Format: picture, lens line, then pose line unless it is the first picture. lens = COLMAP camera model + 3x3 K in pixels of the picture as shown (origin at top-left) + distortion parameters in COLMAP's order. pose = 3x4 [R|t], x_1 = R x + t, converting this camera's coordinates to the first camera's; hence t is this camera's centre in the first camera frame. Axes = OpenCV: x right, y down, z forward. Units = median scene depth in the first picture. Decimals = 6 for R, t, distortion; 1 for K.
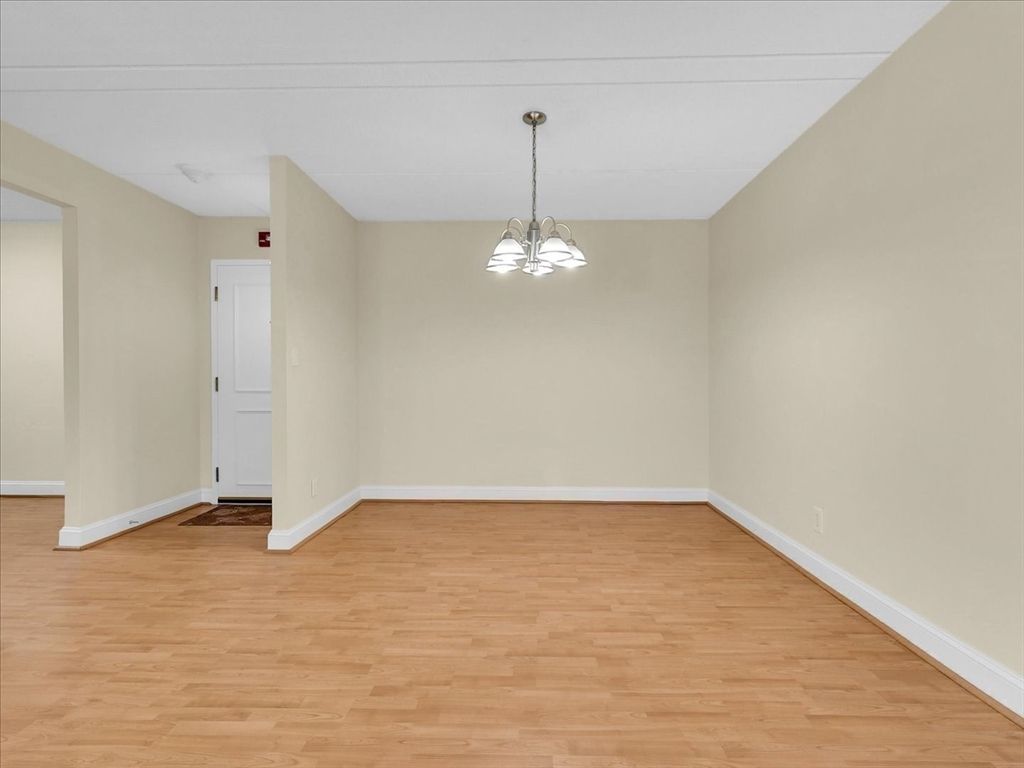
lens RADIAL K [[525.0, 0, 512.0], [0, 525.0, 384.0], [0, 0, 1]] dist [0.004026, -0.000303]
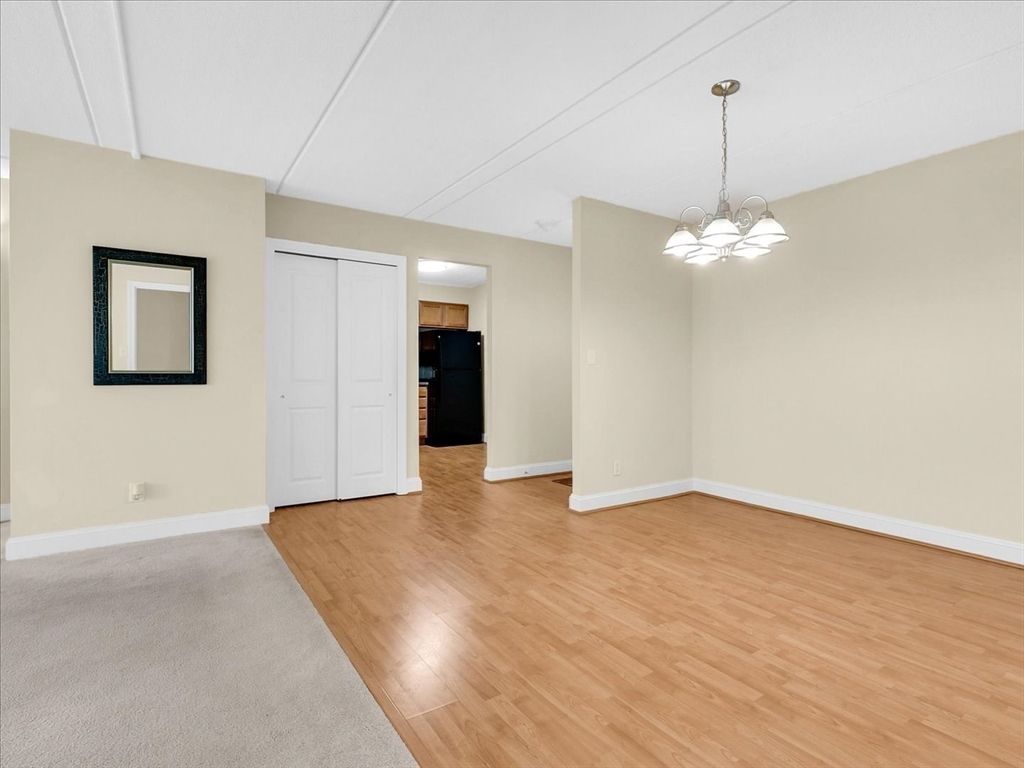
lens RADIAL K [[514.7, 0, 512.0], [0, 514.7, 384.0], [0, 0, 1]] dist [-0.000778, -0.000621]
pose [[0.582477, 0.019477, -0.812614, 0.568058], [-0.012696, 0.999809, 0.014864, -0.005811], [0.812748, 0.001659, 0.582613, 0.189934]]
